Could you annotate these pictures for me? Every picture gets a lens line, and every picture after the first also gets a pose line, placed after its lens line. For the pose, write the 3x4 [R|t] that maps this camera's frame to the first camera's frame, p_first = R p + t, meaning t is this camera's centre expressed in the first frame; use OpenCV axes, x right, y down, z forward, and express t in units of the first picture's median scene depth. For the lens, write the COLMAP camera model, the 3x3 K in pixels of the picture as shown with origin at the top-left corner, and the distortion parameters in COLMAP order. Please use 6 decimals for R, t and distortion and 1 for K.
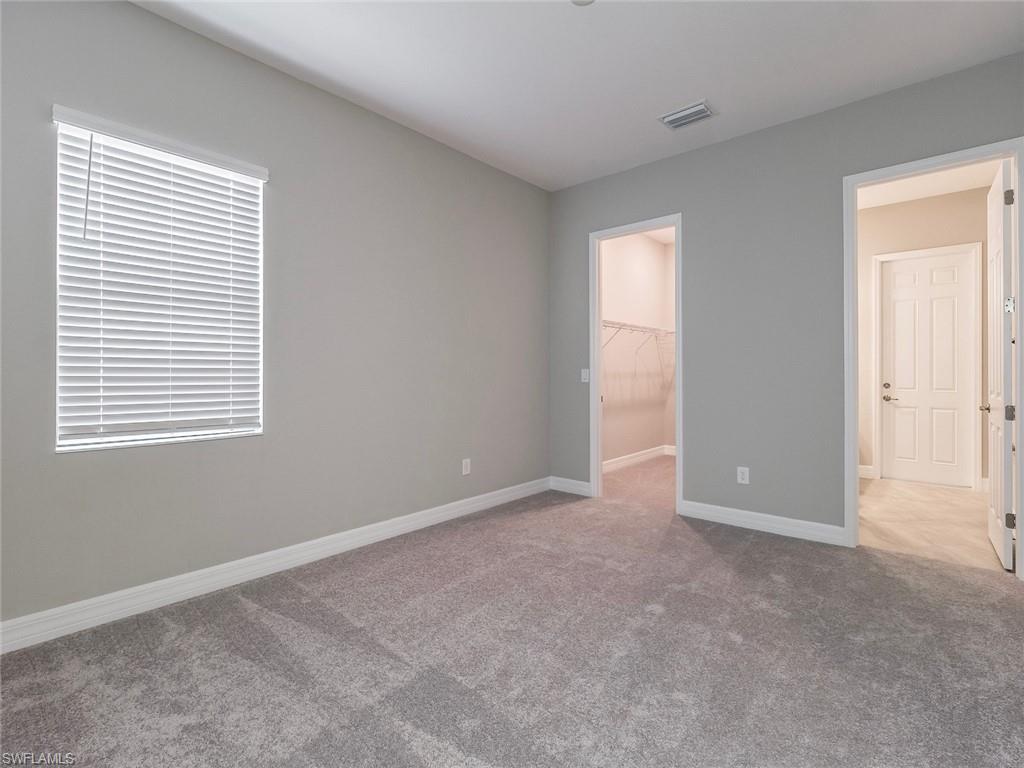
lens RADIAL K [[496.4, 0, 512.6], [0, 496.4, 374.2], [0, 0, 1]] dist [-0.000791, -0.000954]
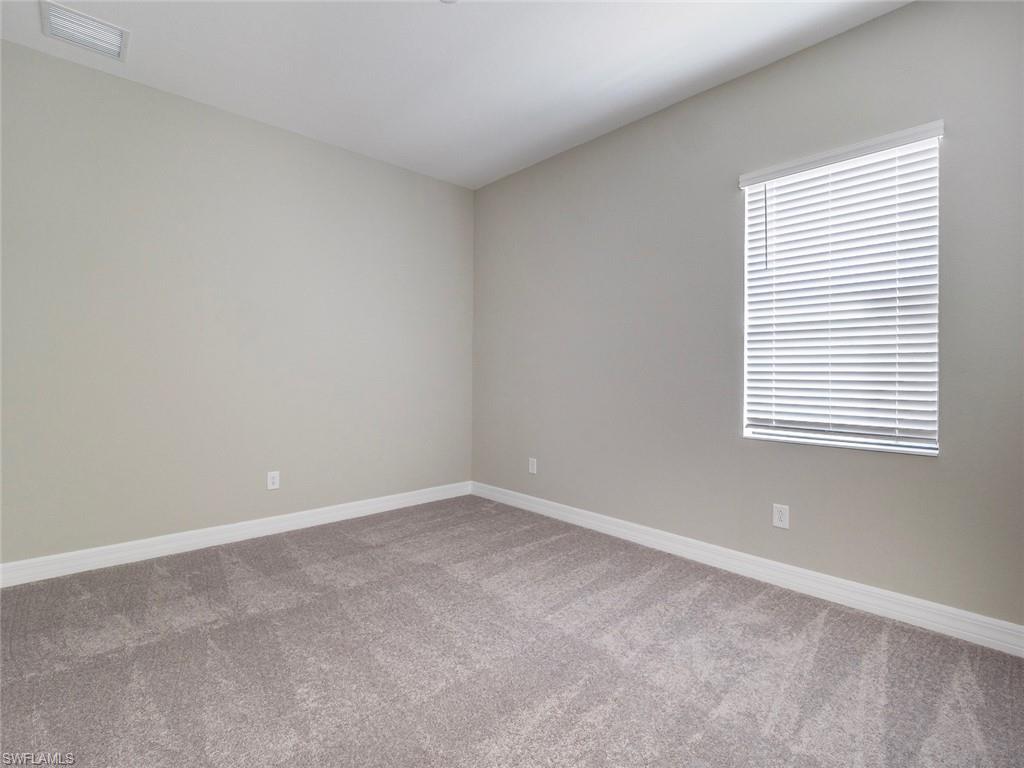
lens RADIAL K [[496.4, 0, 512.6], [0, 496.4, 374.2], [0, 0, 1]] dist [-0.000791, -0.000954]
pose [[-0.090253, -0.003581, -0.995912, 0.451717], [-0.004568, 0.999985, -0.003181, -0.002172], [0.995908, 0.004262, -0.090268, 0.499402]]
